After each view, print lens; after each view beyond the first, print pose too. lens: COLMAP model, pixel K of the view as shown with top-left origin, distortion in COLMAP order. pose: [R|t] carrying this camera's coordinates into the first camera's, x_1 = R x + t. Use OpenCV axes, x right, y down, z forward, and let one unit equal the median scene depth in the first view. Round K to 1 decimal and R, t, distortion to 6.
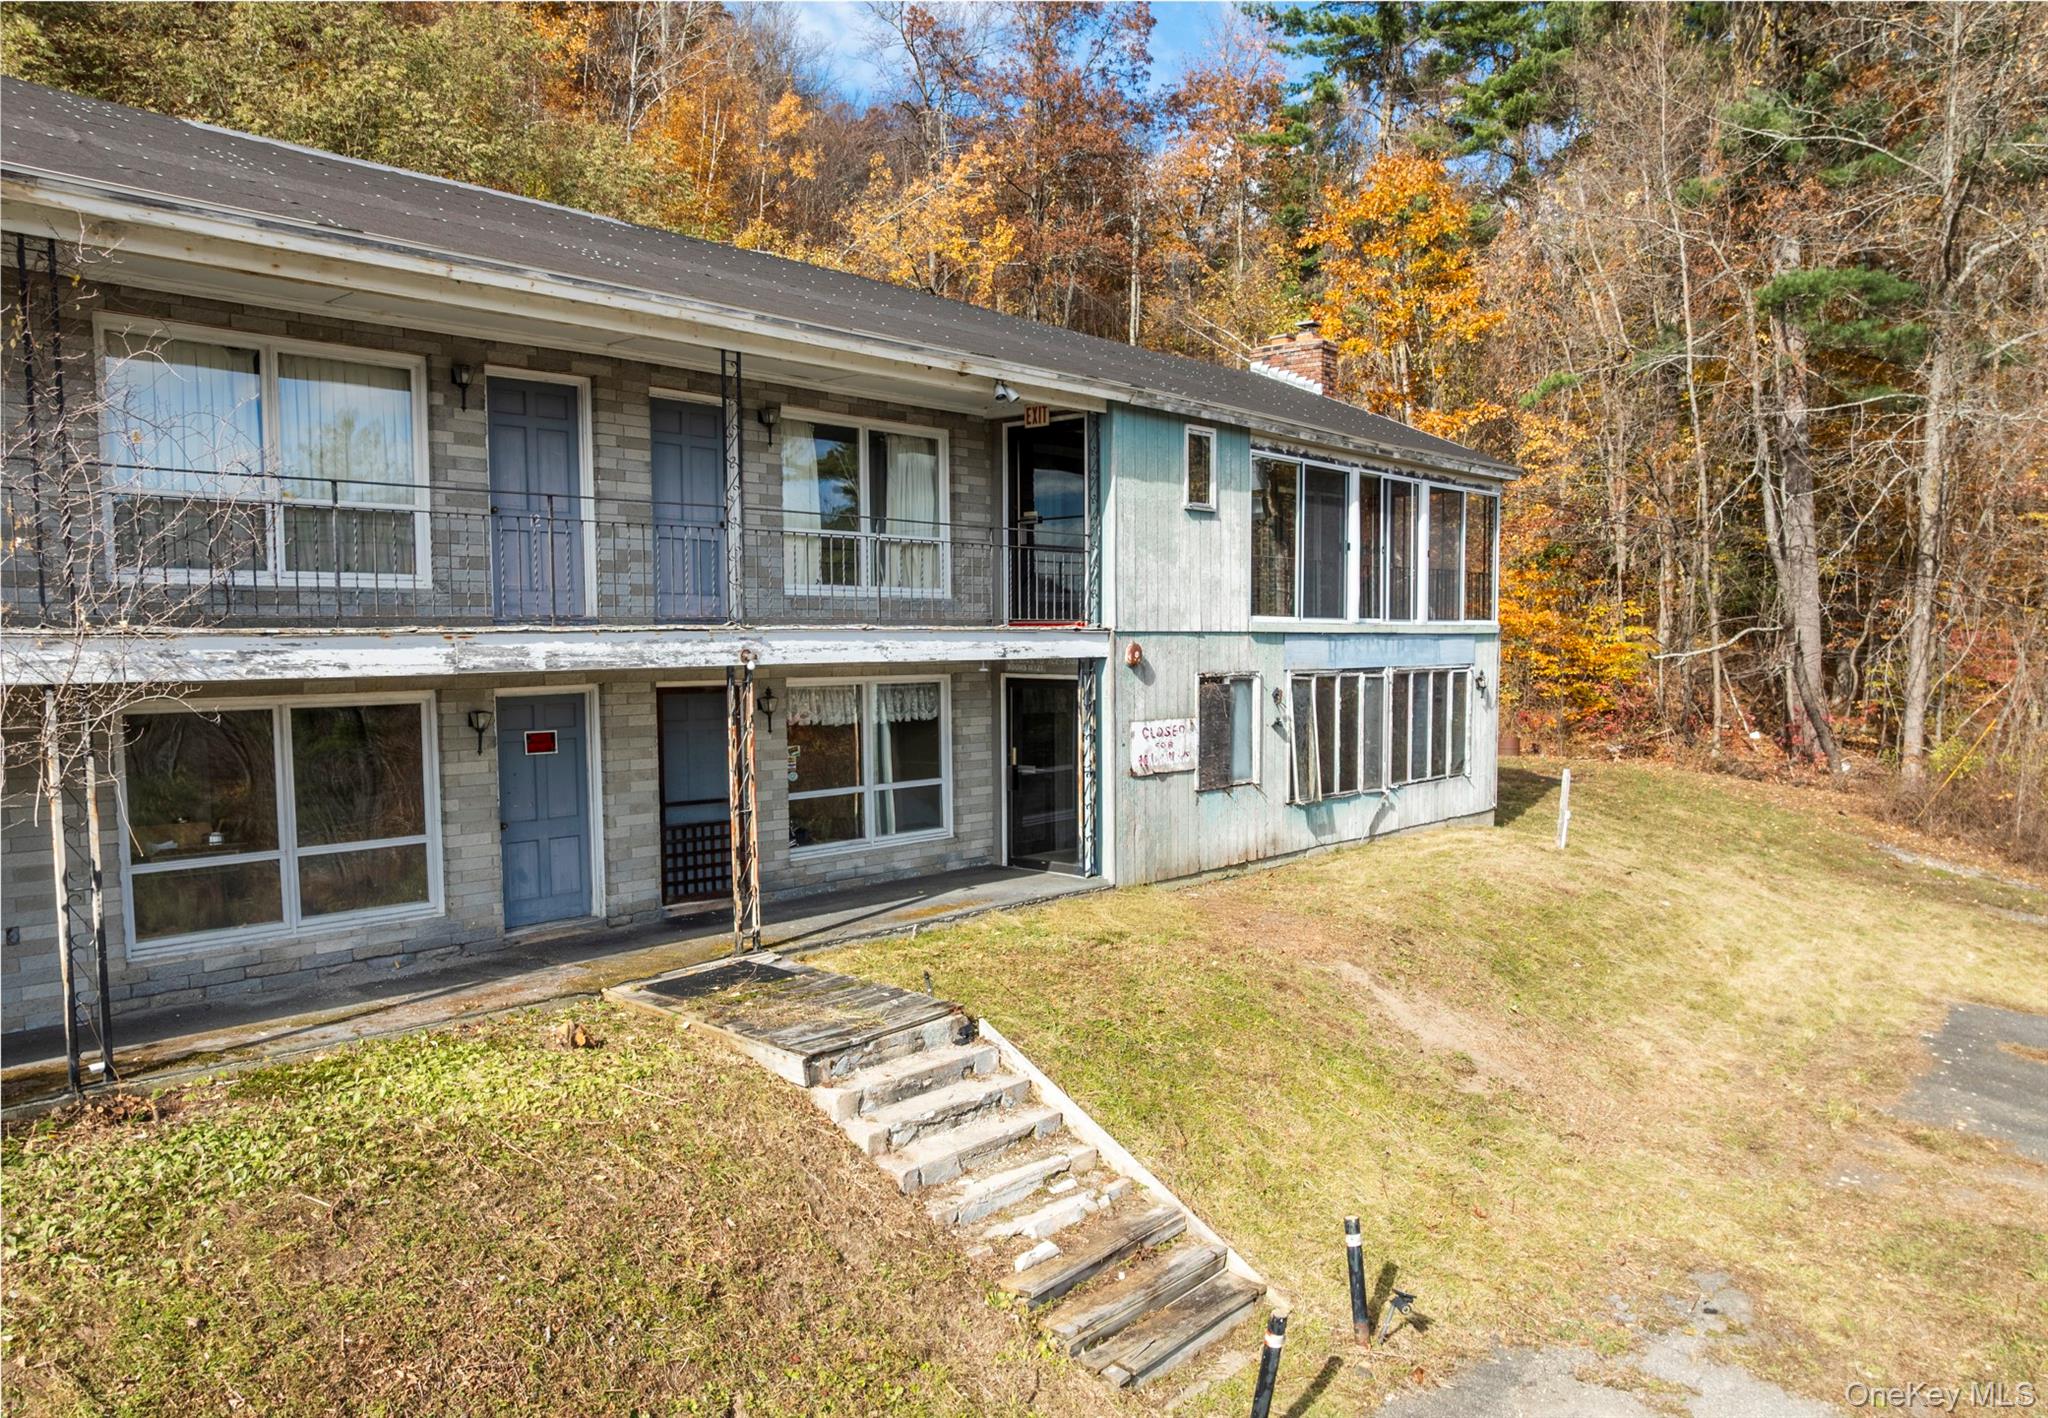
lens RADIAL K [[1445.4, 0, 1012.9], [0, 1445.4, 763.0], [0, 0, 1]] dist [-0.003200, 0.004278]
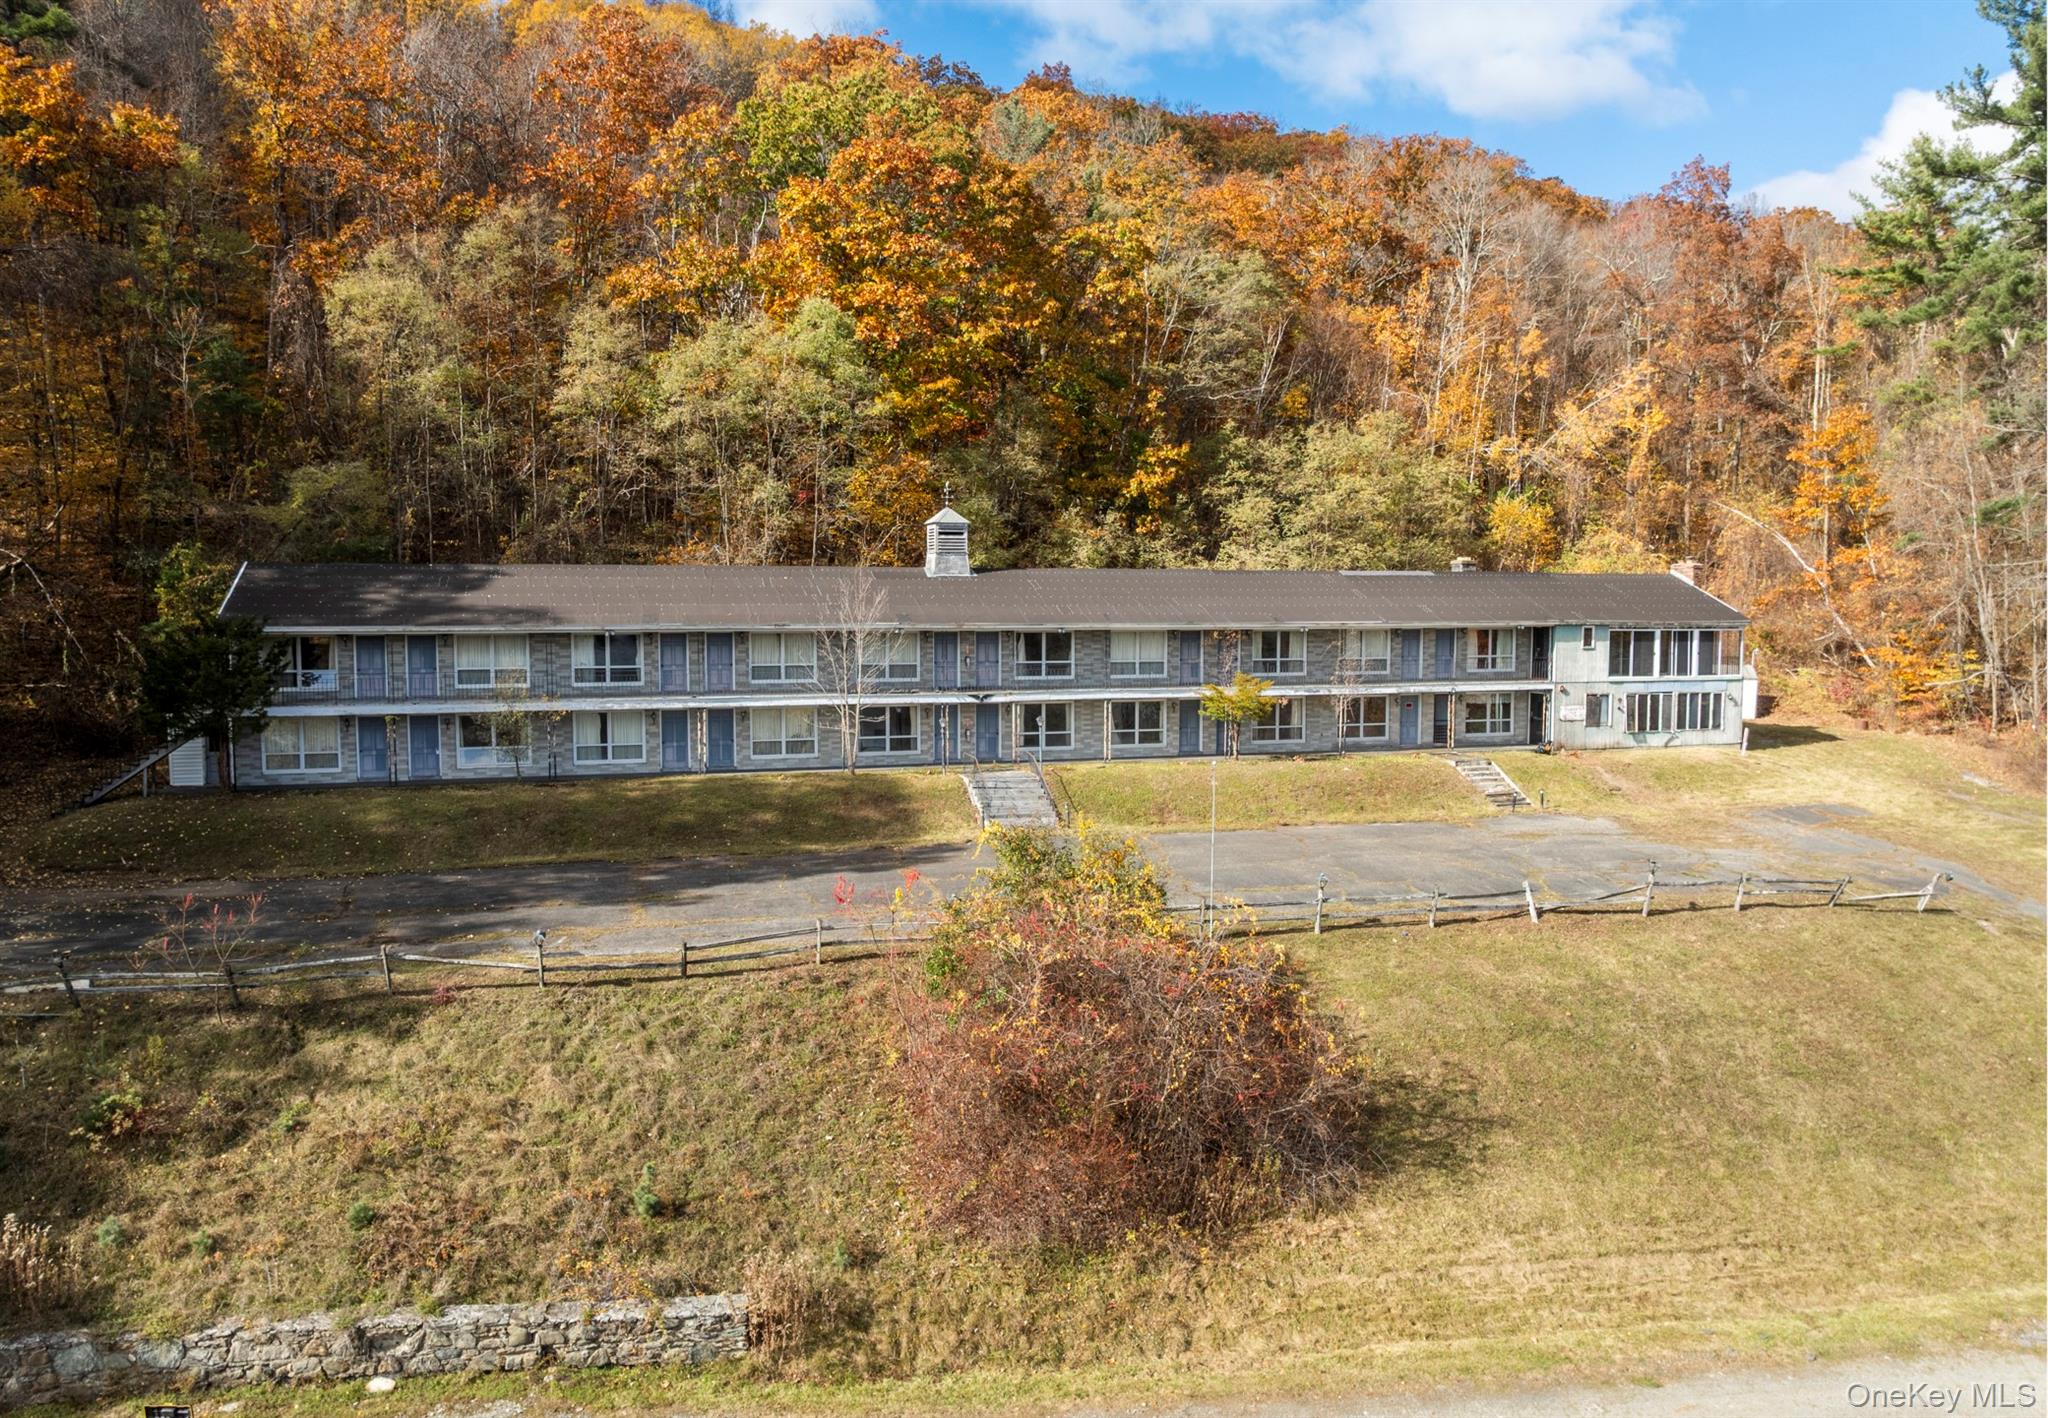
lens RADIAL K [[1445.4, 0, 1035.9], [0, 1445.4, 693.4], [0, 0, 1]] dist [-0.003200, 0.004278]
pose [[0.867958, 0.038884, -0.495113, 0.727211], [-0.048400, 0.998808, -0.006405, 0.027758], [0.494274, 0.029522, 0.868805, -2.830634]]
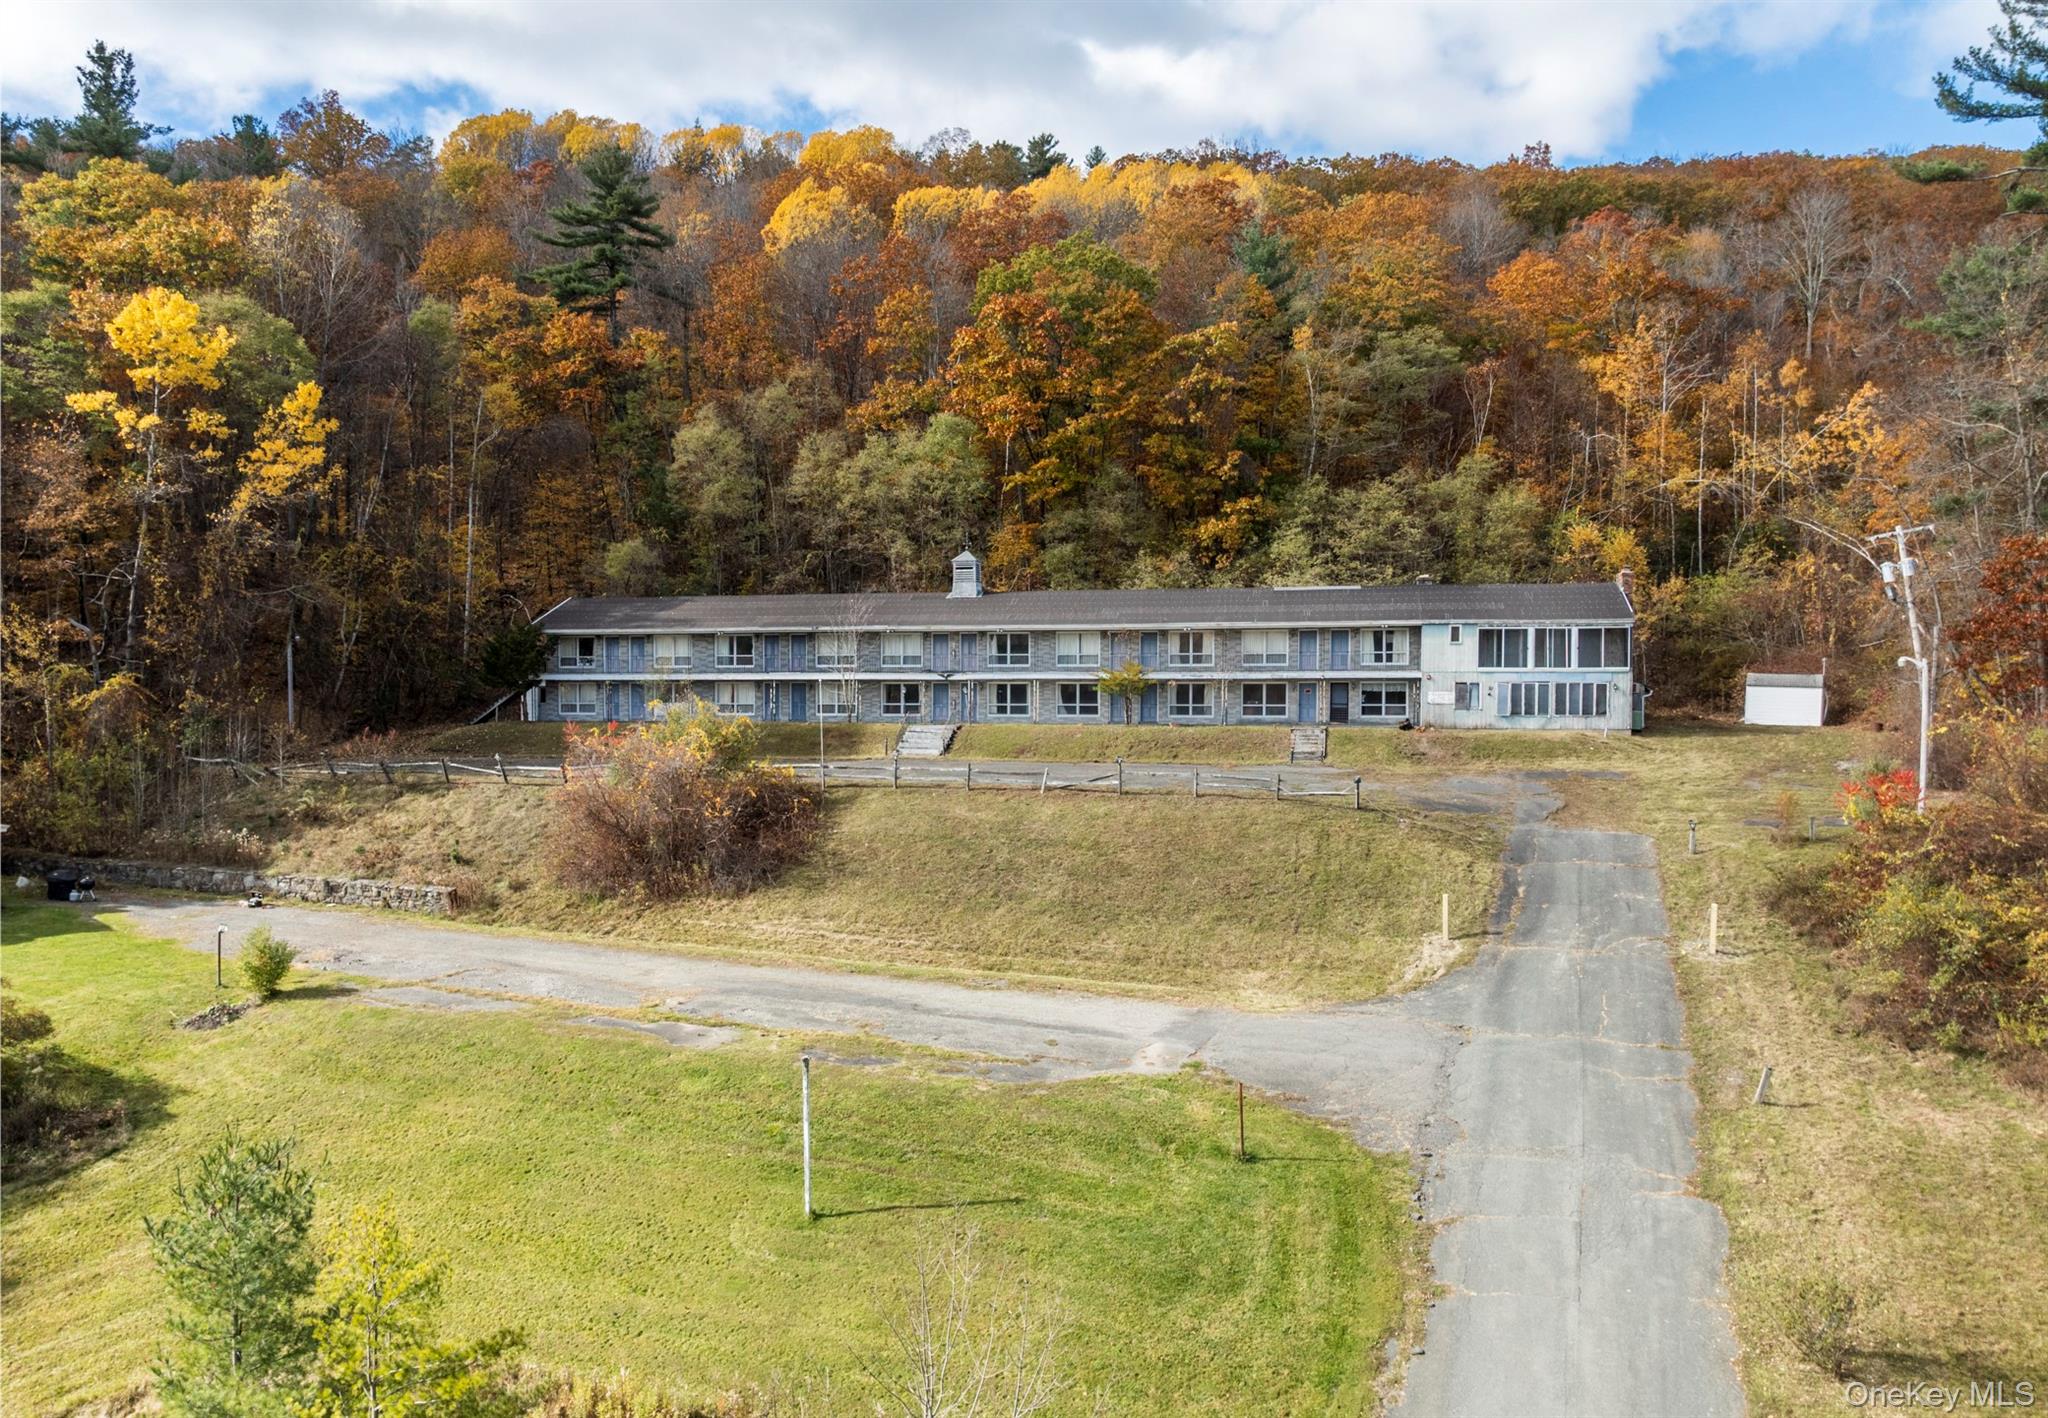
lens RADIAL K [[1445.4, 0, 1034.8], [0, 1445.4, 706.4], [0, 0, 1]] dist [-0.003200, 0.004278]
pose [[0.498285, 0.018156, -0.866823, 3.236011], [-0.076432, 0.996808, -0.023057, 0.206147], [0.863638, 0.077742, 0.498083, -2.208411]]
